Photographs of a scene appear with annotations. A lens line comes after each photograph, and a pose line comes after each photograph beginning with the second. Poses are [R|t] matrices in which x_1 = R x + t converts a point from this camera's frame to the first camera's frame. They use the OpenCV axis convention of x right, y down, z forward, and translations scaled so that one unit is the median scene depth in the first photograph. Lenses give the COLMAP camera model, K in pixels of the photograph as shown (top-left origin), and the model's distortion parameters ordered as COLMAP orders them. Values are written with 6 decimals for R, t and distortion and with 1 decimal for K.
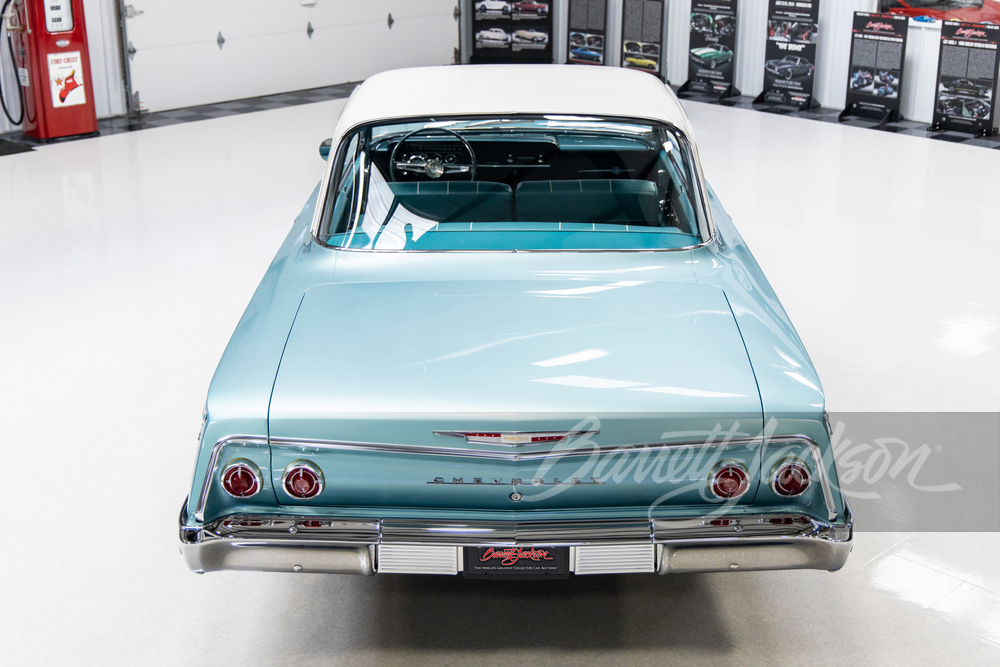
lens RADIAL K [[1330.4, 0, 500.0], [0, 1330.4, 333.5], [0, 0, 1]] dist [-0.023190, 0.009124]
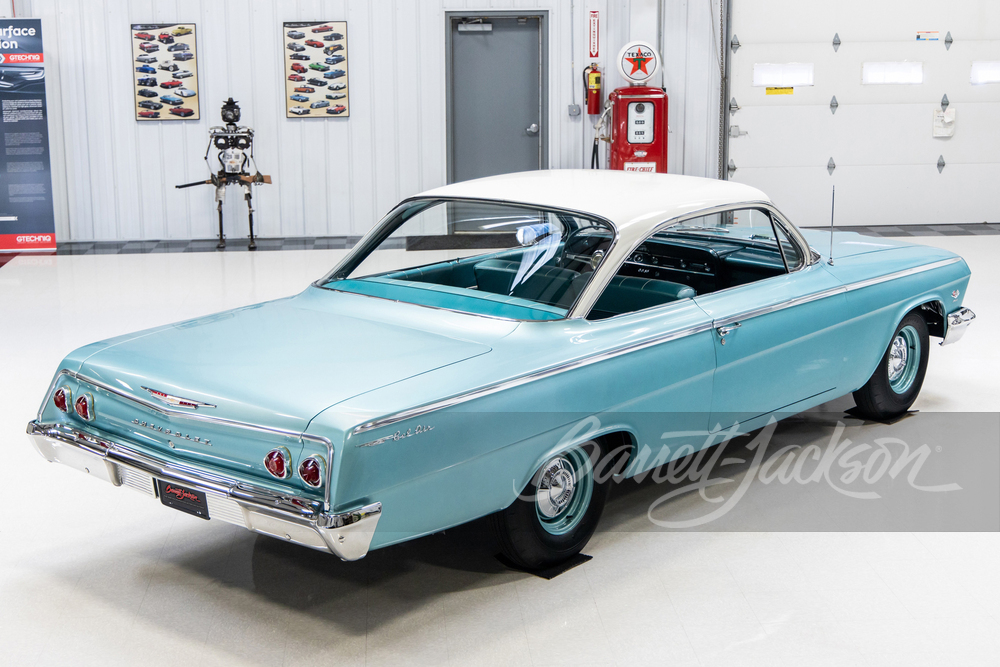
lens RADIAL K [[1468.2, 0, 500.0], [0, 1468.2, 333.5], [0, 0, 1]] dist [0.020871, 0.031963]
pose [[0.763779, 0.140096, -0.630092, 0.372221], [-0.212304, 0.976374, -0.040259, 0.000912], [0.609565, 0.164520, 0.775476, 0.006302]]
